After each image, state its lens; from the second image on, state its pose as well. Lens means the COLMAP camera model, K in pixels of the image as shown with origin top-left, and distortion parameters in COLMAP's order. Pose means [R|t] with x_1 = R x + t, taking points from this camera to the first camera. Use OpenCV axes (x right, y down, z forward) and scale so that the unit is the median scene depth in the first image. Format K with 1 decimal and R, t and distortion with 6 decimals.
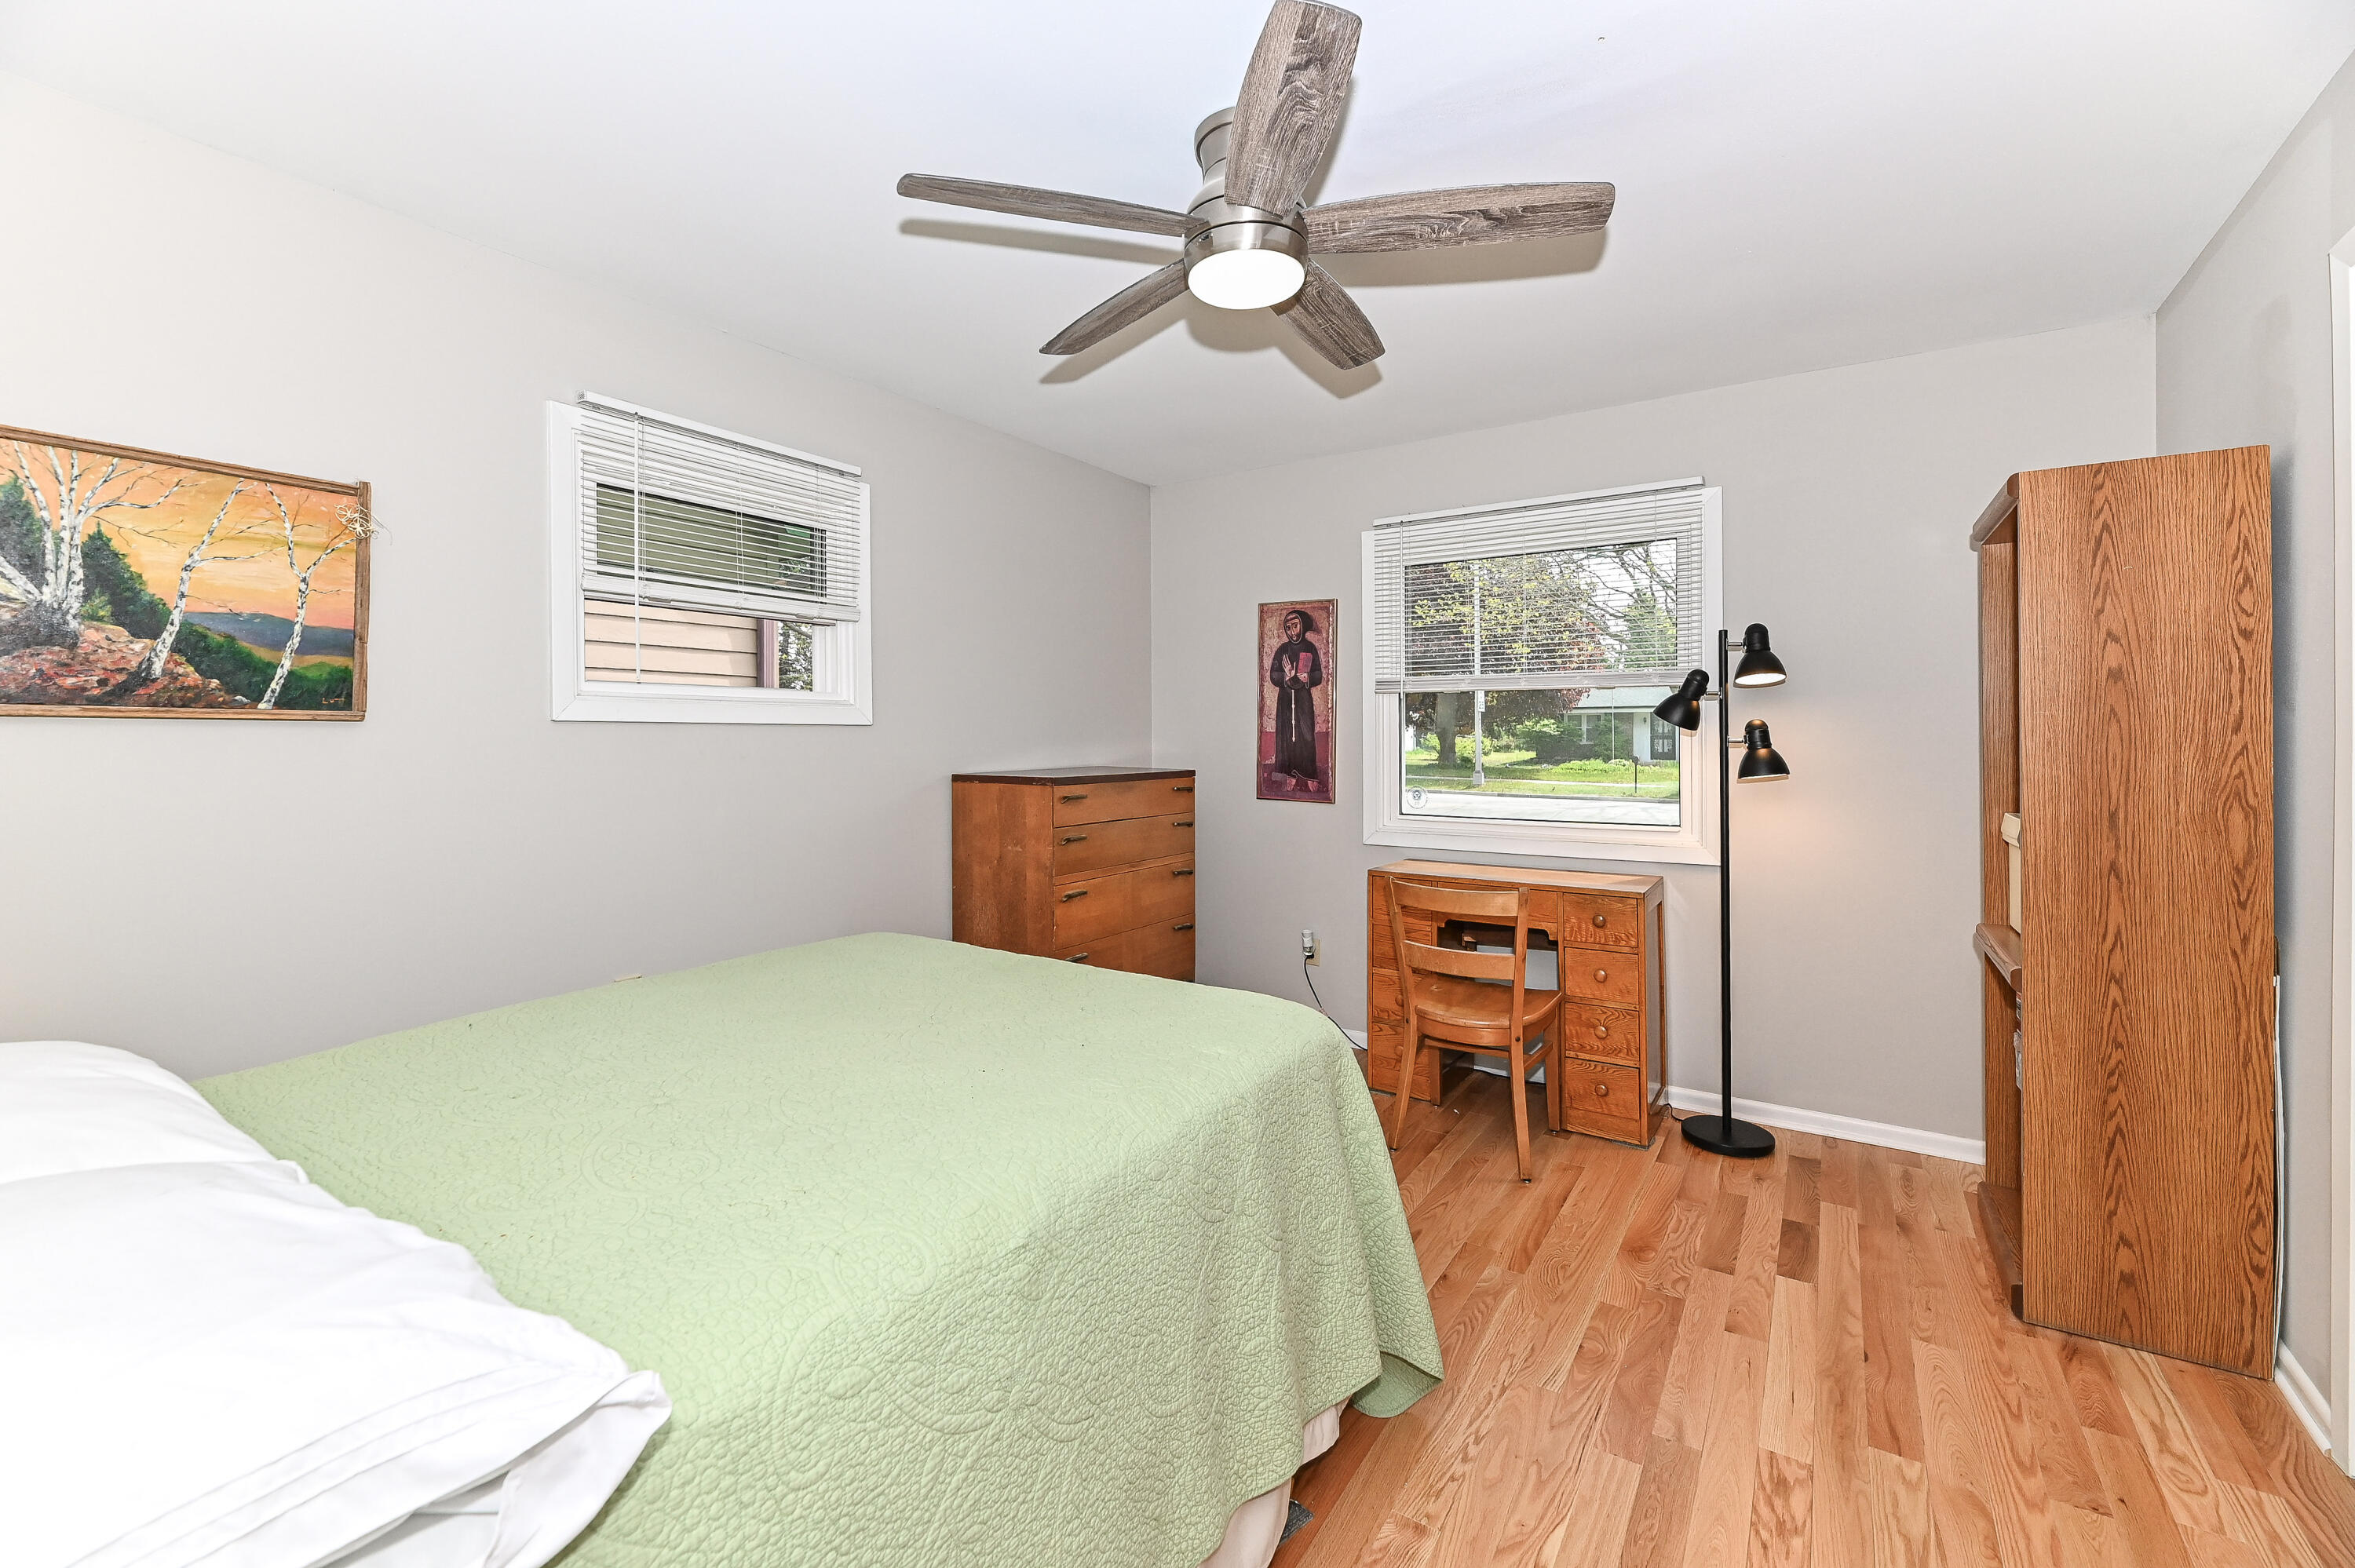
lens RADIAL K [[986.3, 0, 1181.4], [0, 986.3, 776.5], [0, 0, 1]] dist [0.002152, -0.004397]
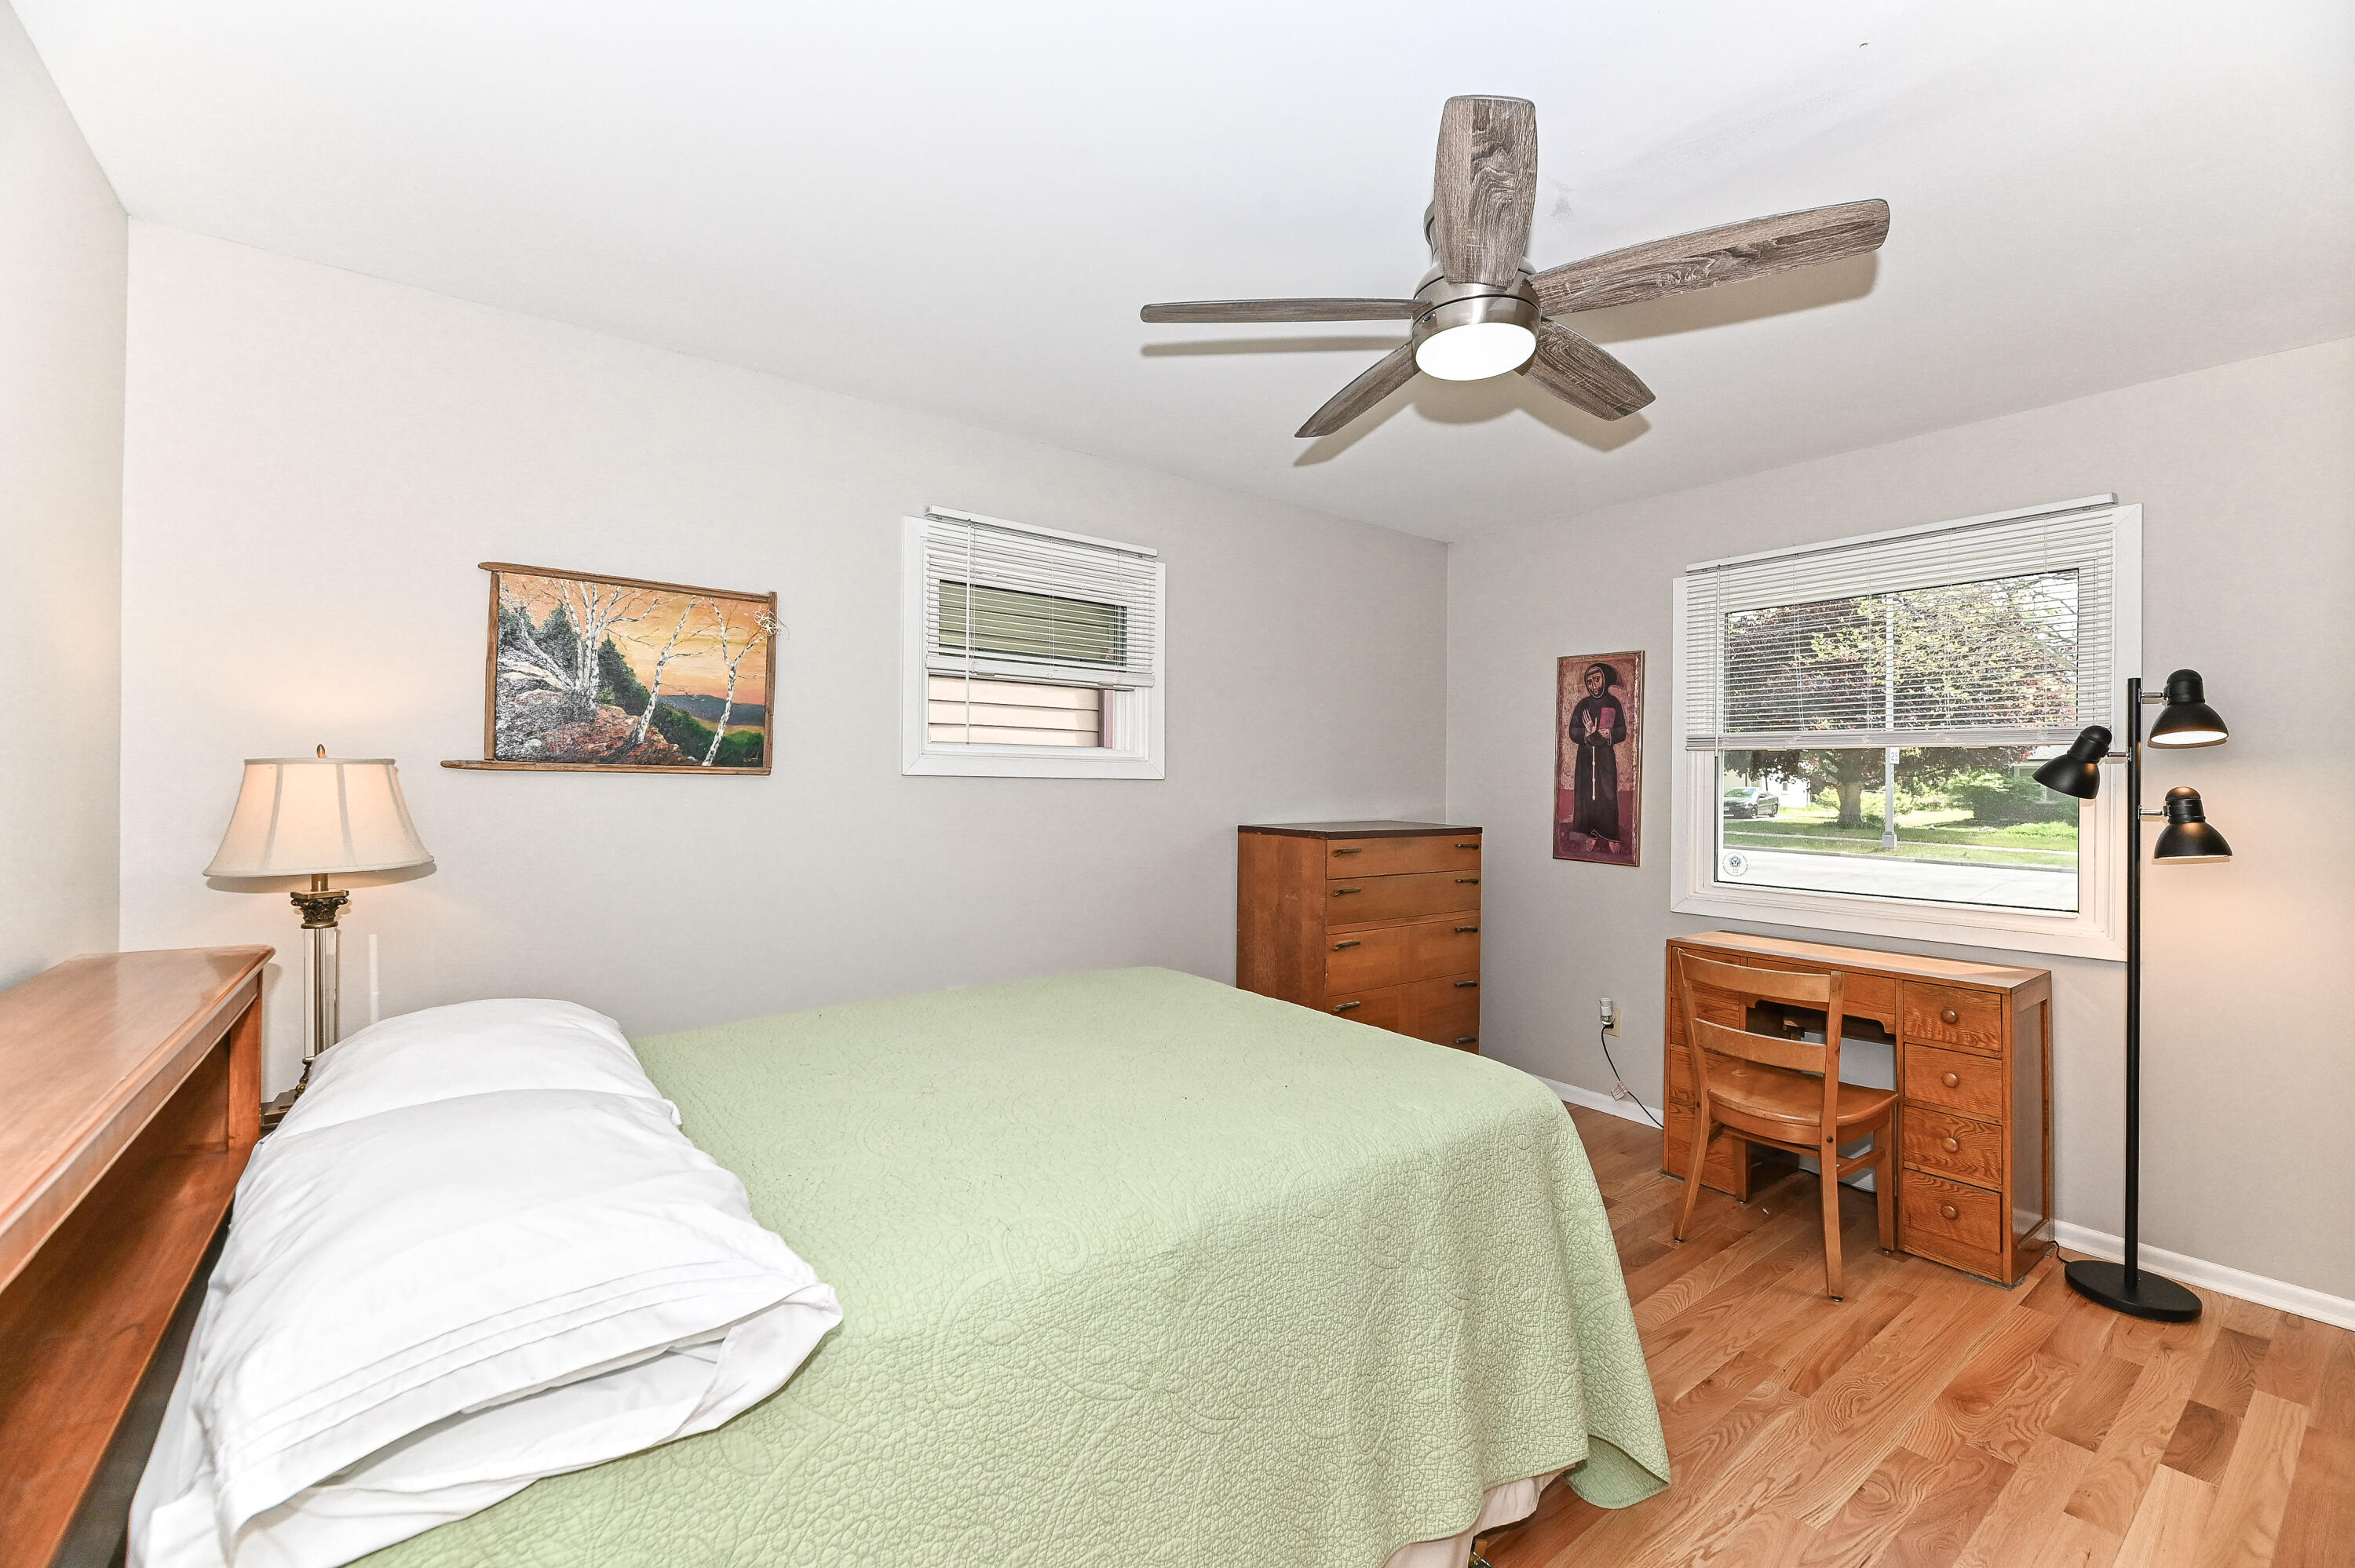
lens RADIAL K [[983.2, 0, 1226.3], [0, 983.2, 821.5], [0, 0, 1]] dist [0.002402, -0.005305]
pose [[0.946698, 0.028445, -0.320865, 0.122551], [-0.028248, 0.999587, 0.005270, -0.014521], [0.320883, 0.004075, 0.947110, -0.028521]]
